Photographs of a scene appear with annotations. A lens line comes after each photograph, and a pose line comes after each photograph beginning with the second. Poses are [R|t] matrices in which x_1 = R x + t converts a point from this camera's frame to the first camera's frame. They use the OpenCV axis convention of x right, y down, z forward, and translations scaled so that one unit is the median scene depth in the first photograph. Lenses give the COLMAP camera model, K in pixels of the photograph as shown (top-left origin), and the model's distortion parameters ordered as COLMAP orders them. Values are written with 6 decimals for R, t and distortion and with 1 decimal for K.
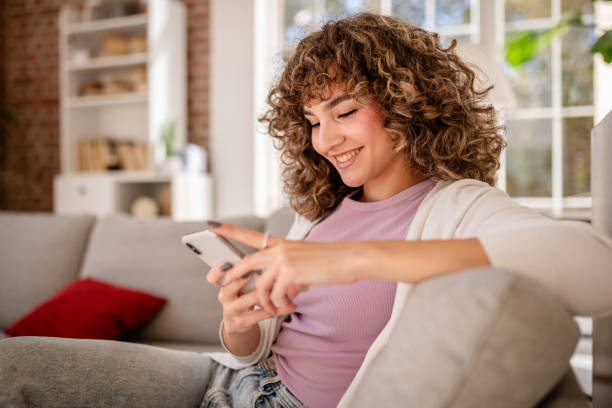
lens RADIAL K [[608.0, 0, 306.0], [0, 608.0, 204.0], [0, 0, 1]] dist [-0.020471, -0.004693]
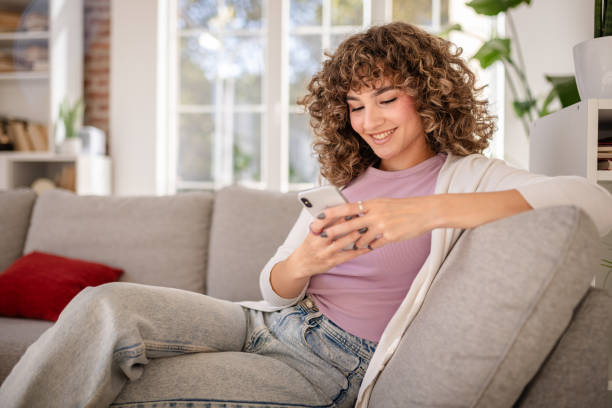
lens RADIAL K [[608.0, 0, 306.0], [0, 608.0, 204.0], [0, 0, 1]] dist [-0.020471, -0.004693]
pose [[0.968266, 0.007332, 0.249815, -0.389995], [-0.010895, 0.999858, 0.012885, 0.050303], [-0.249685, -0.015198, 0.968208, -0.185057]]
